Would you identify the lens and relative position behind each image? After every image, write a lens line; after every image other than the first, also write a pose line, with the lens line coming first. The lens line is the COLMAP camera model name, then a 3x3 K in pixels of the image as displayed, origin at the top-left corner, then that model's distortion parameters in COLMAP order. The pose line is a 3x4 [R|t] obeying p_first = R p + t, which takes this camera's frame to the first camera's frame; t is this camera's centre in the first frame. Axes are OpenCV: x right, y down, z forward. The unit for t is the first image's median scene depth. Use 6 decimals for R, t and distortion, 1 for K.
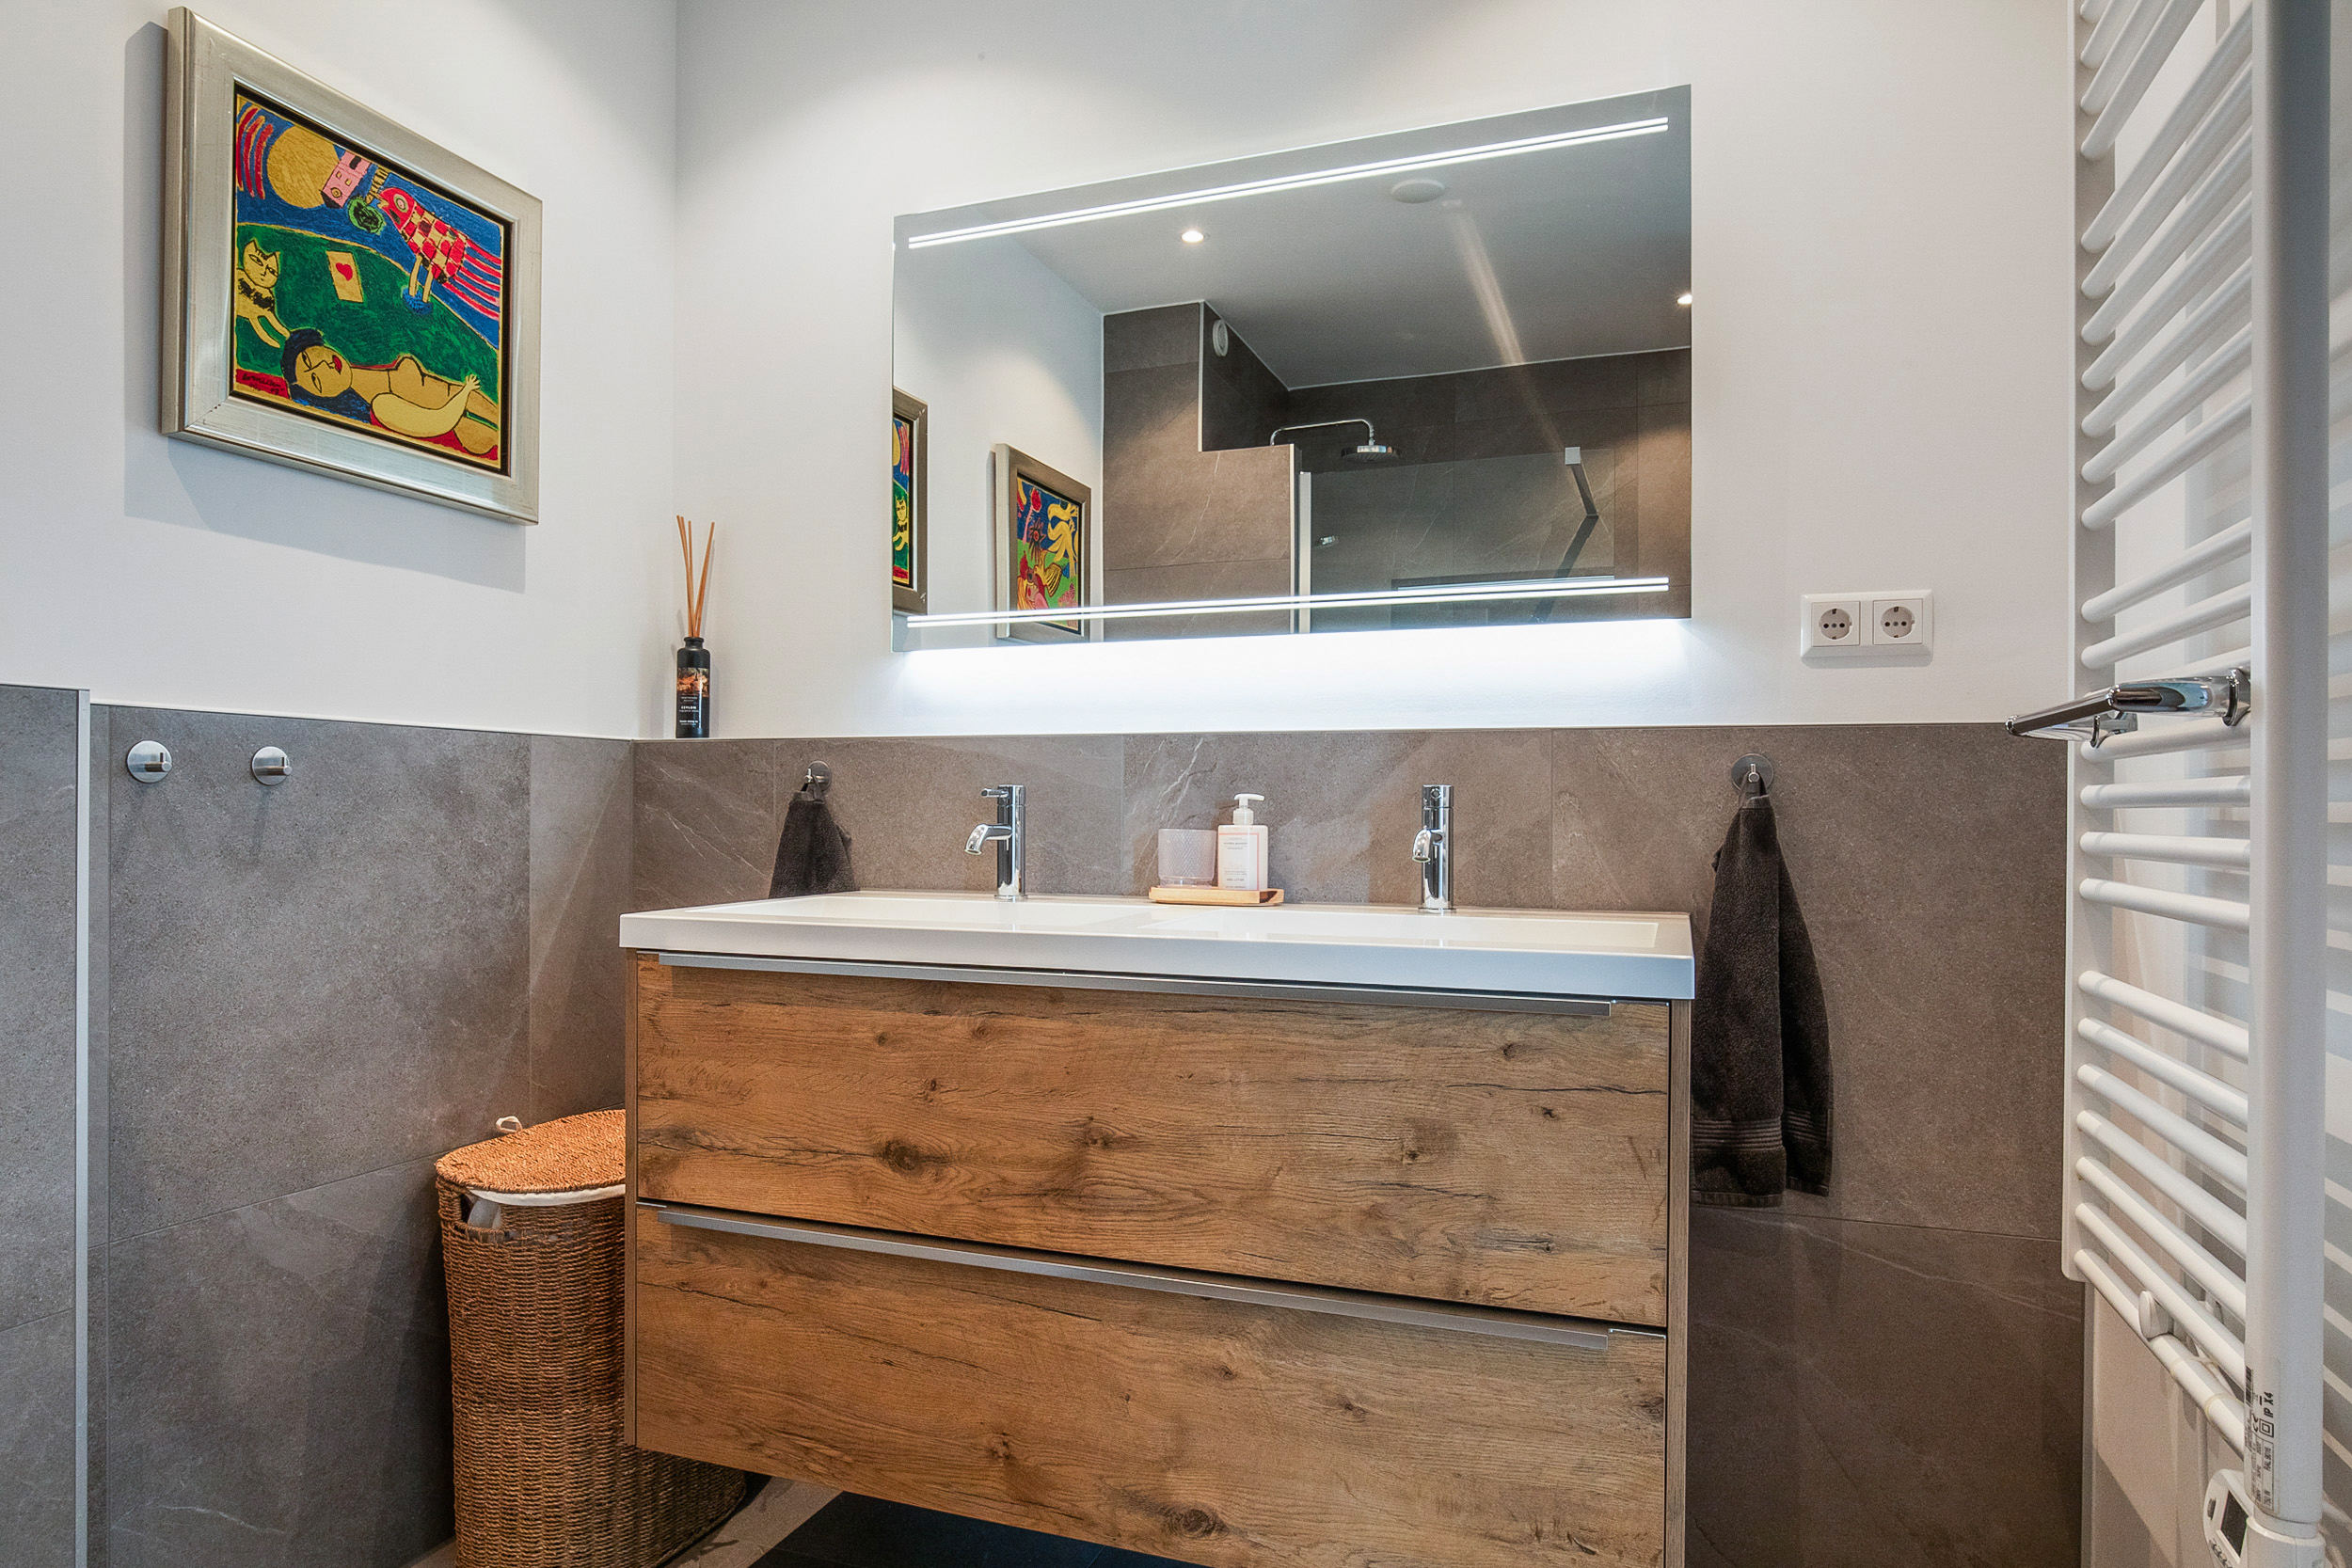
lens RADIAL K [[1365.1, 0, 1176.0], [0, 1365.1, 795.1], [0, 0, 1]] dist [-0.014474, 0.004580]
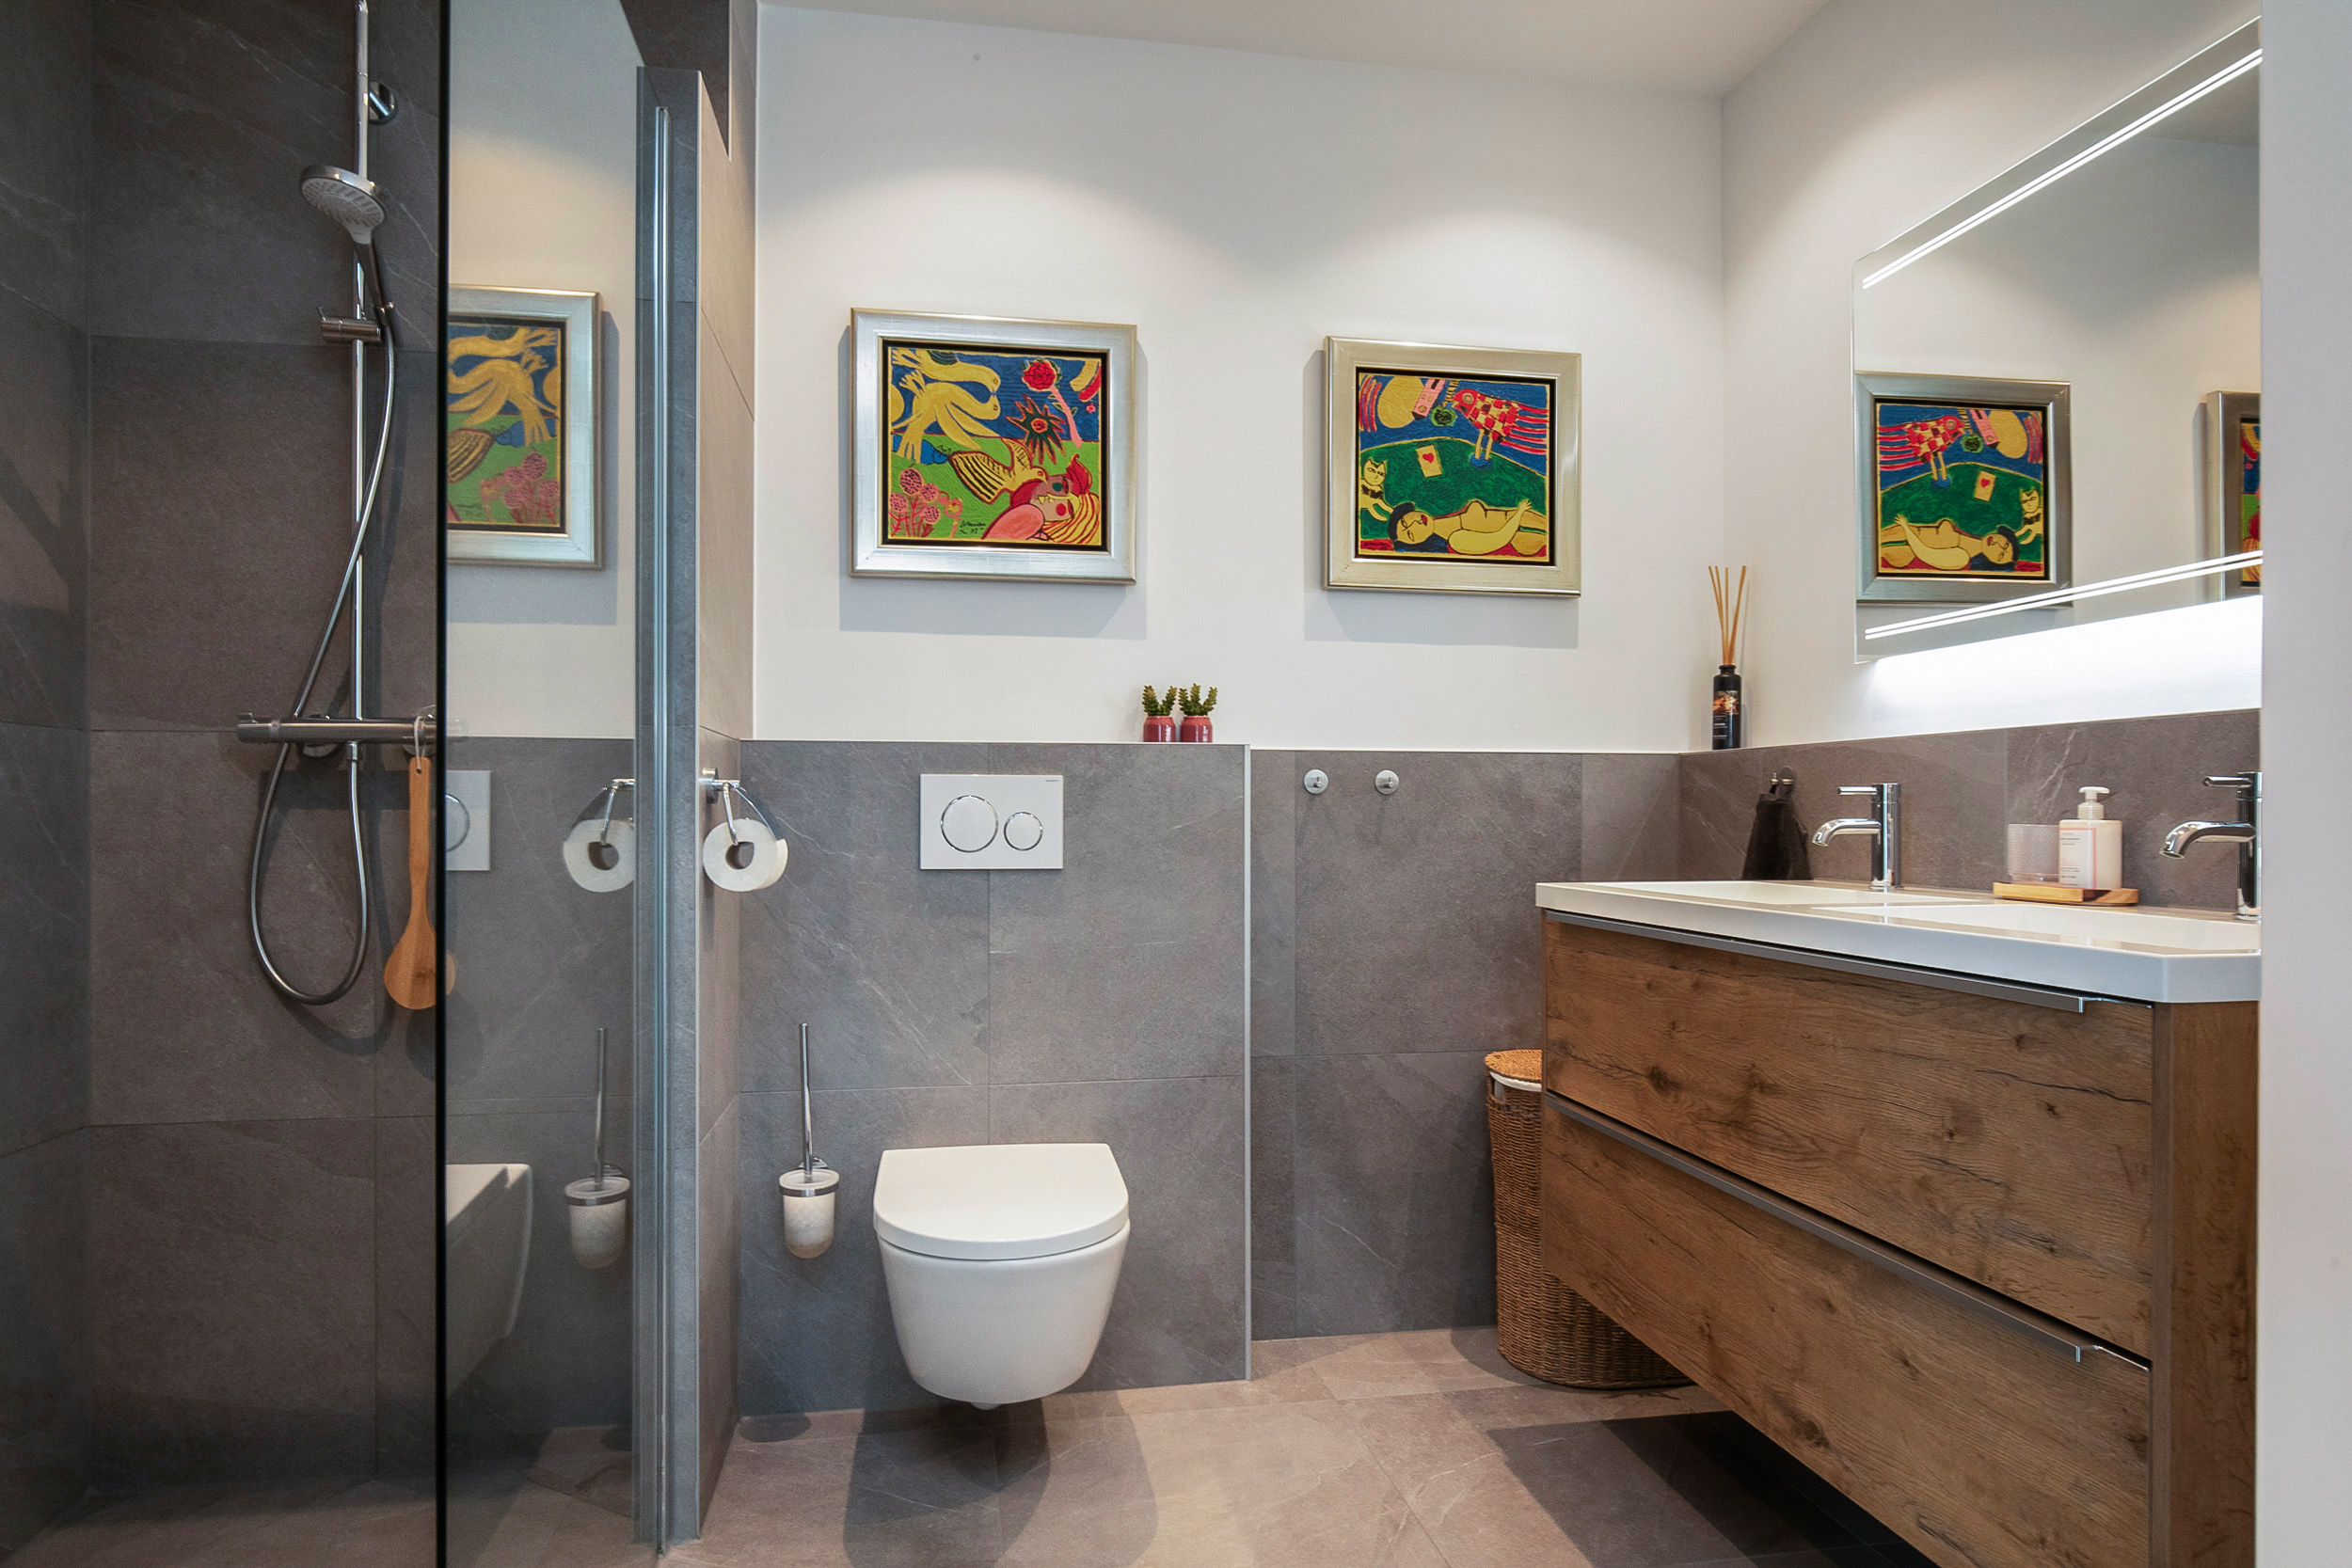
lens RADIAL K [[1365.1, 0, 1187.0], [0, 1365.1, 794.8], [0, 0, 1]] dist [-0.014474, 0.004580]
pose [[0.504512, -0.016621, -0.863245, 0.611941], [0.009955, 0.999860, -0.013433, 0.012508], [0.863347, -0.001817, 0.504607, -0.012964]]
